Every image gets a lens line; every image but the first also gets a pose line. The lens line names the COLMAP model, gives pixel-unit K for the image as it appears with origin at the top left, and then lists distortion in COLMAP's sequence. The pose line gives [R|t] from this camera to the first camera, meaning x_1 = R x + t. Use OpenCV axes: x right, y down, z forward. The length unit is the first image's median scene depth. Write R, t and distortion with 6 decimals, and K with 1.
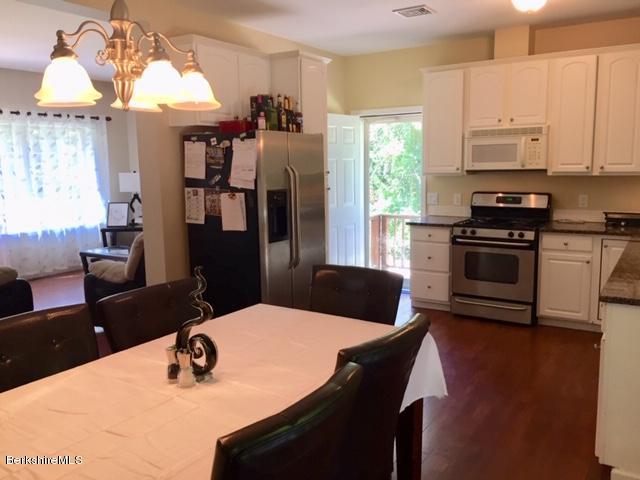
lens RADIAL K [[552.8, 0, 321.2], [0, 552.8, 239.8], [0, 0, 1]] dist [0.019996, 0.009674]
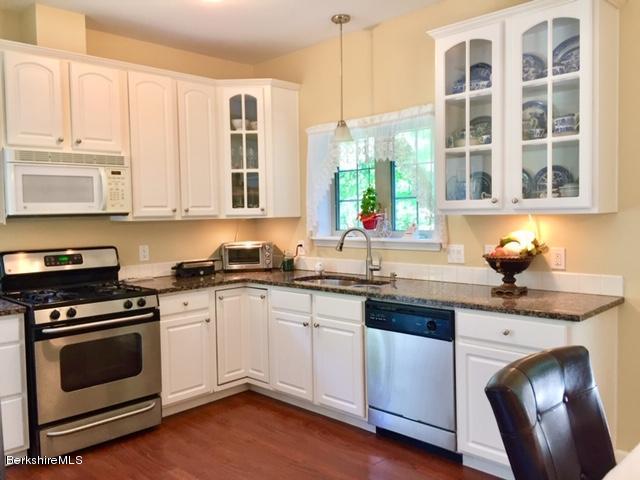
lens RADIAL K [[552.8, 0, 321.5], [0, 552.8, 237.2], [0, 0, 1]] dist [0.019996, 0.009674]
pose [[0.164134, -0.030386, 0.985970, -0.290973], [0.155992, 0.987748, 0.004473, -0.056781], [-0.974026, 0.153069, 0.166864, 0.620334]]
